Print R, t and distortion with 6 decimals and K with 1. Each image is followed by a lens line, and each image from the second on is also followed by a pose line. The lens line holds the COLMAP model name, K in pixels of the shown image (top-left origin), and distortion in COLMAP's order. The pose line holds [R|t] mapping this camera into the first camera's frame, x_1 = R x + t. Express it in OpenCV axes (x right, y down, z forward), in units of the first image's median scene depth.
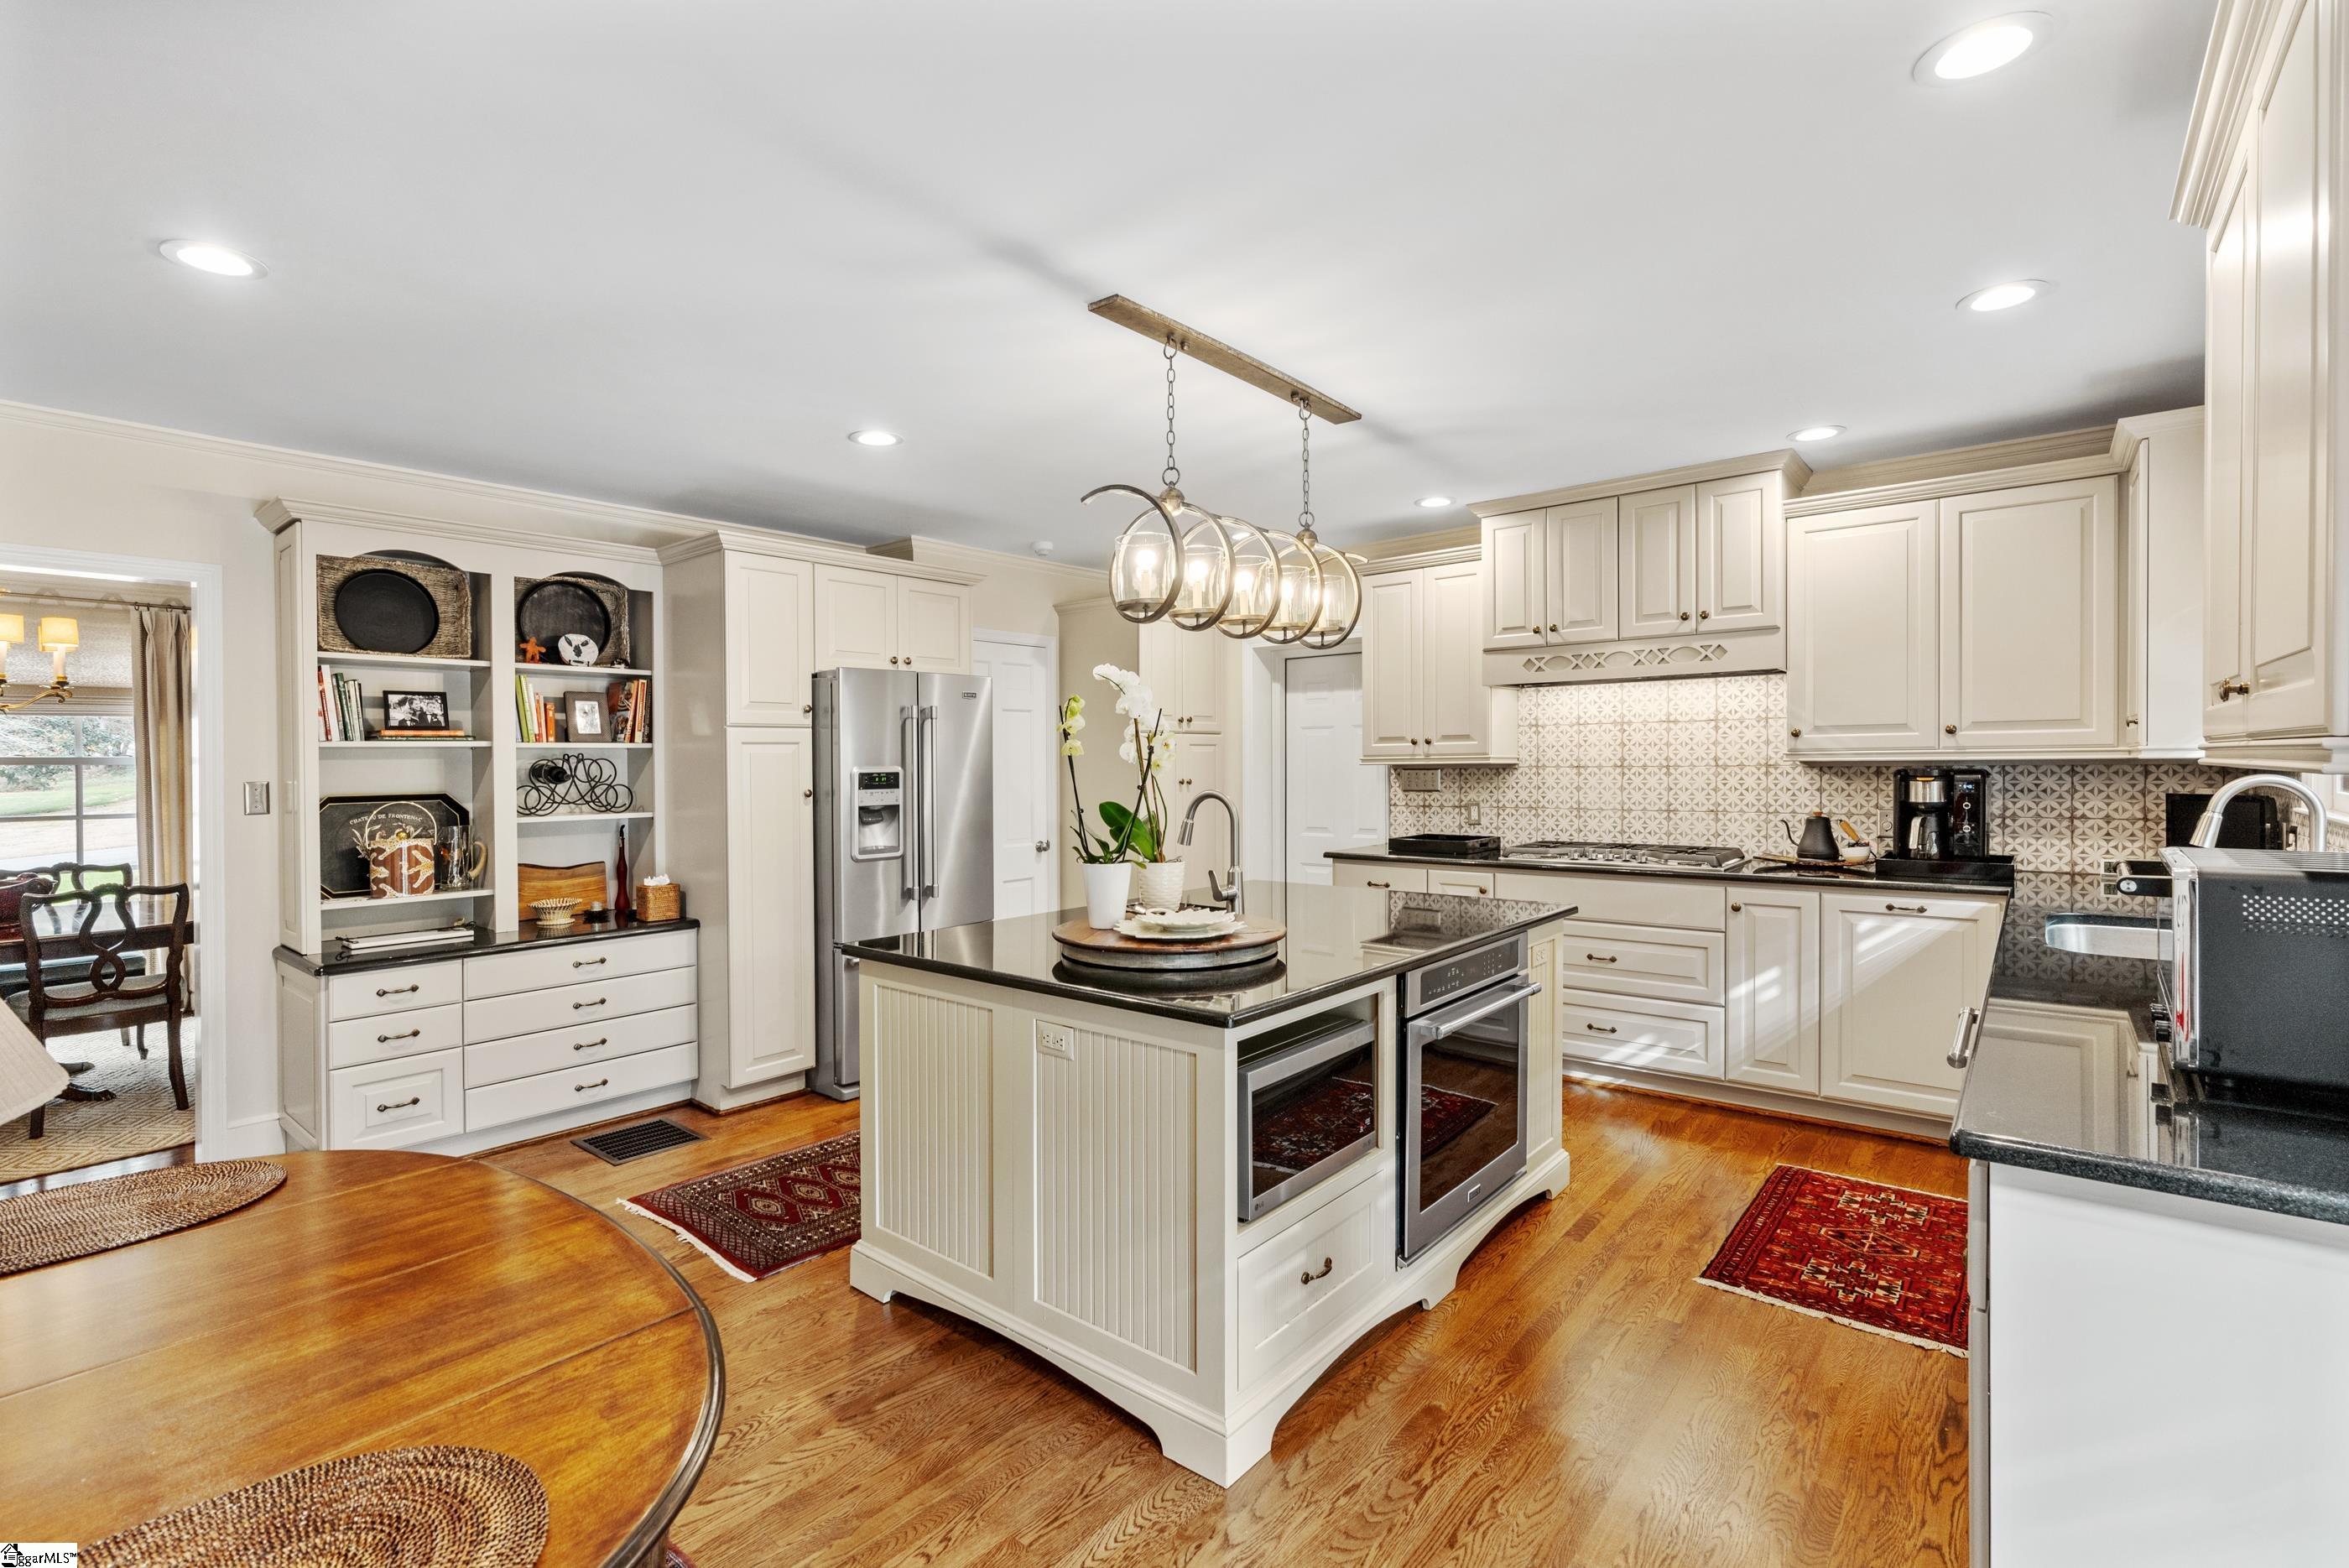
lens RADIAL K [[1070.5, 0, 1172.4], [0, 1070.5, 773.5], [0, 0, 1]] dist [-0.004425, 0.001511]
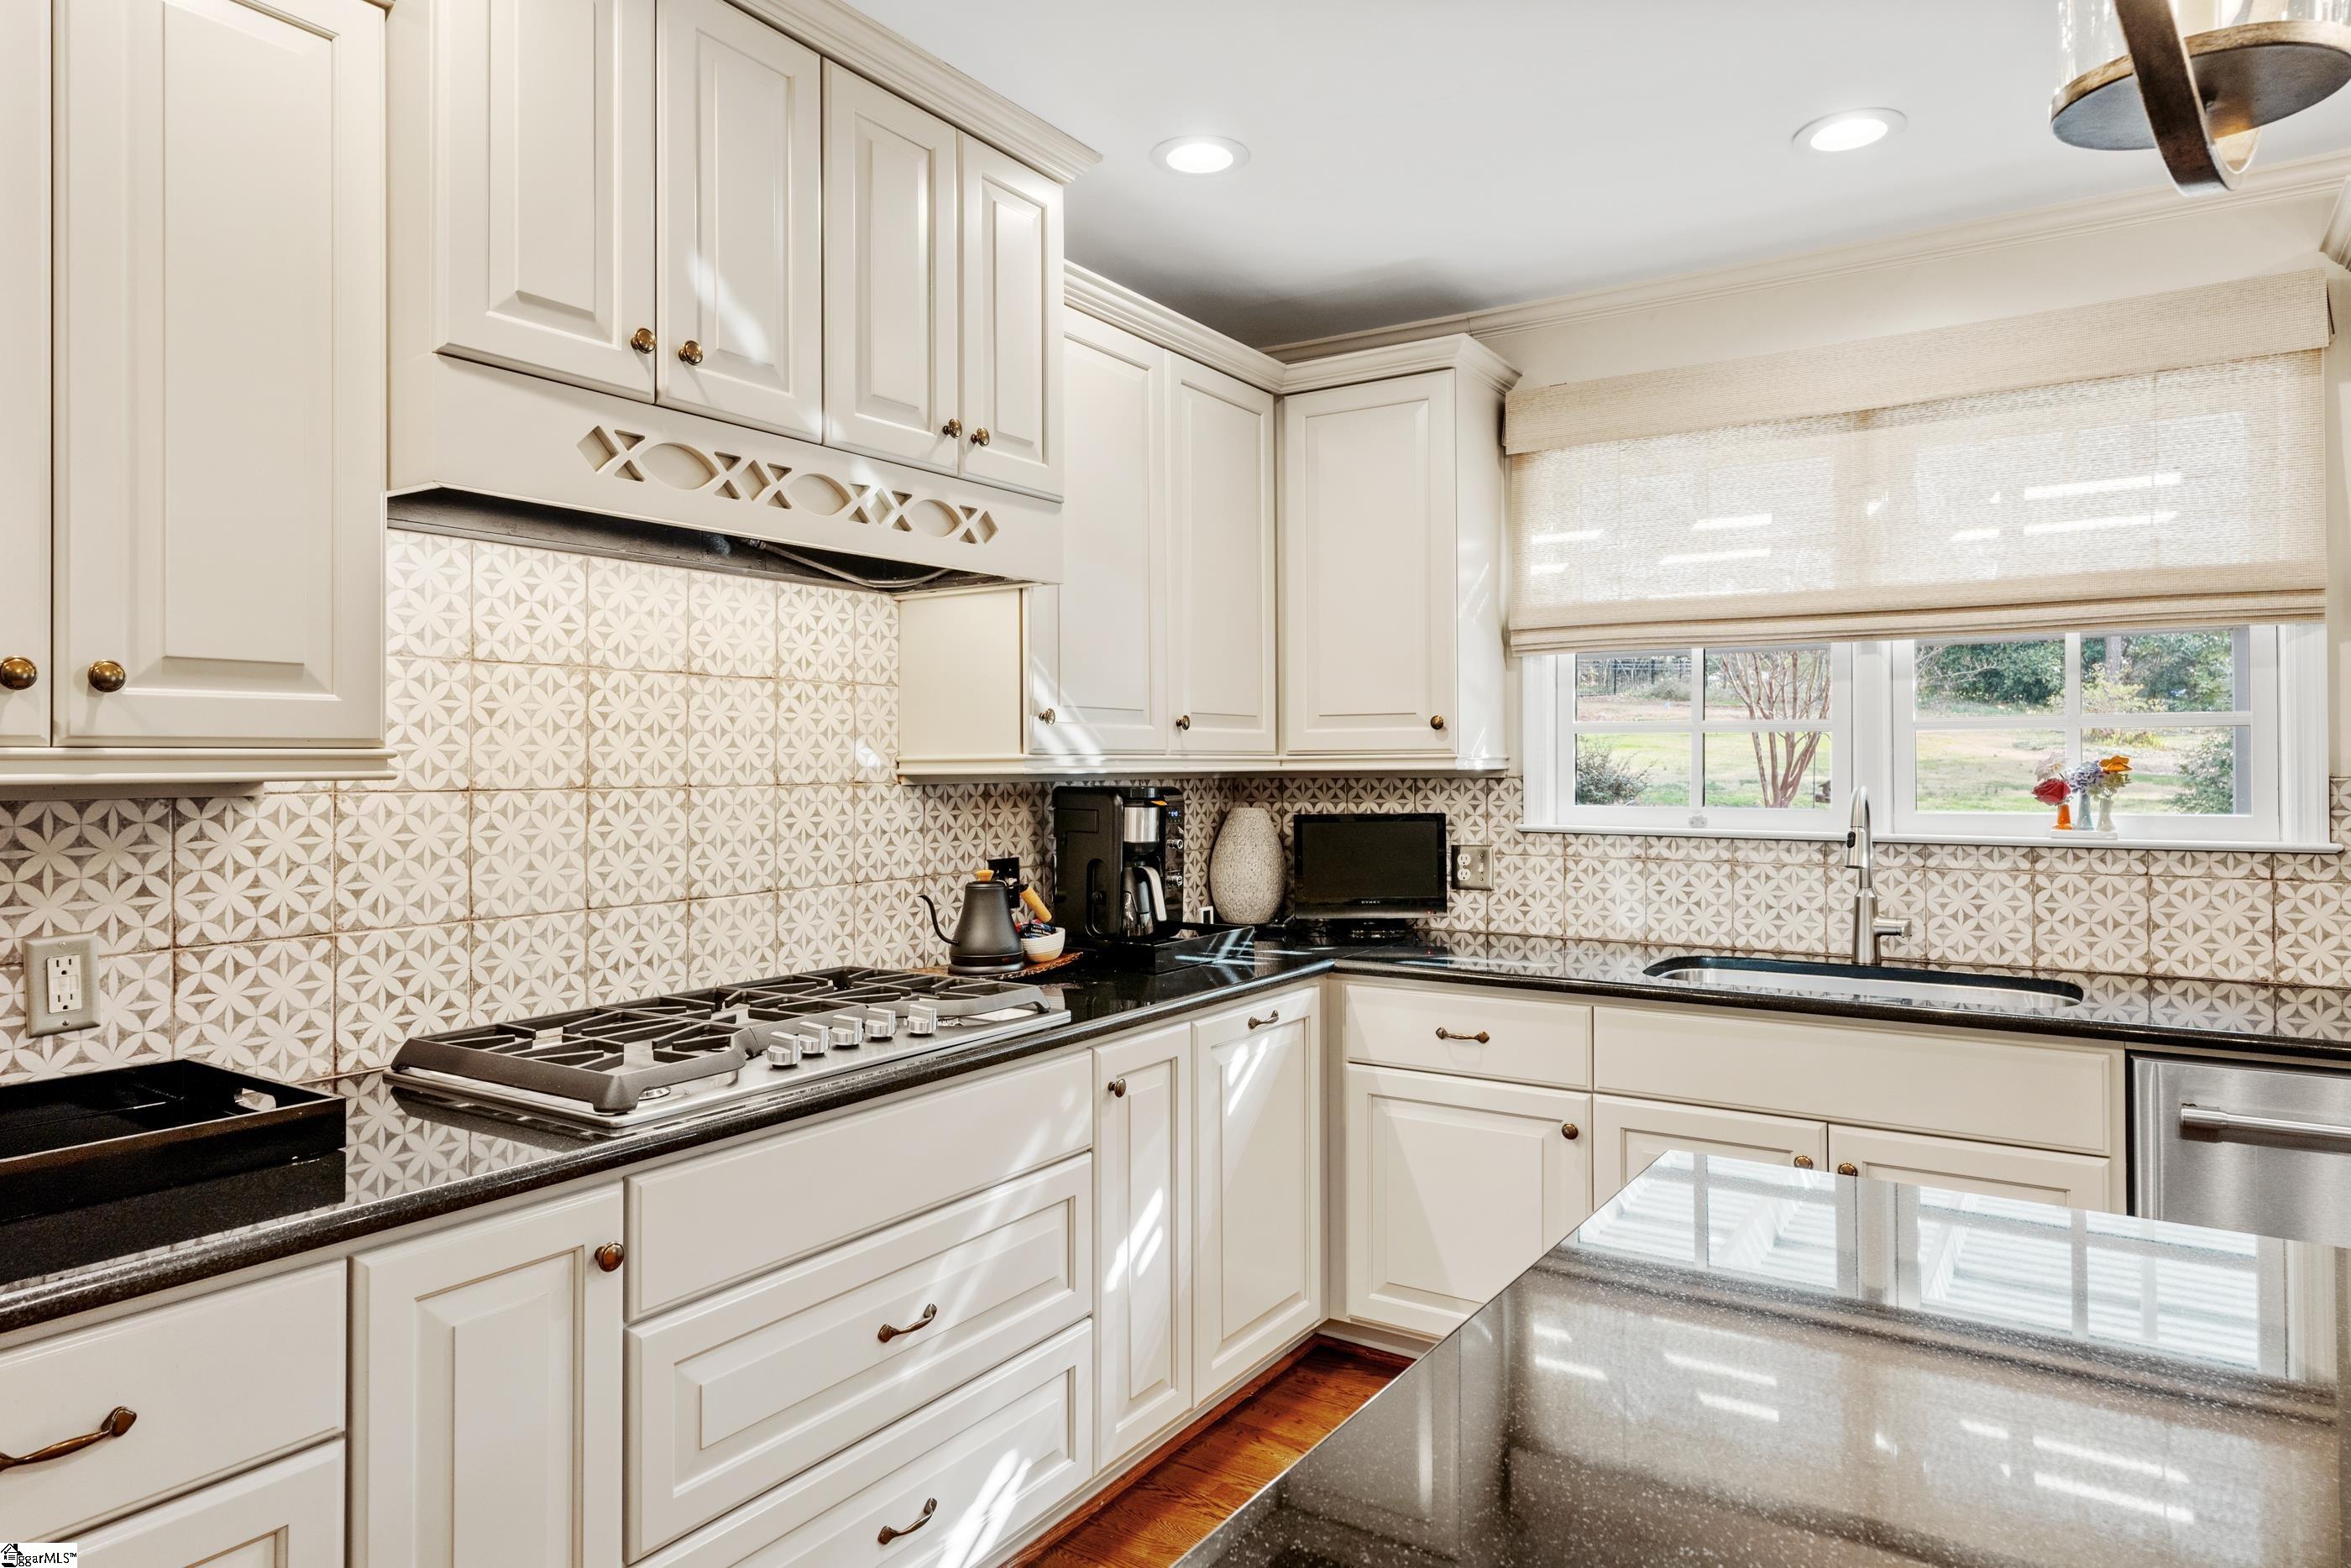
lens RADIAL K [[1410.8, 0, 1175.4], [0, 1410.8, 764.8], [0, 0, 1]] dist [-0.001350, 0.000232]
pose [[-0.094010, 0.012008, 0.995499, -0.071307], [0.016647, 0.999806, -0.010487, -0.006220], [-0.995432, 0.015587, -0.094192, 0.869976]]
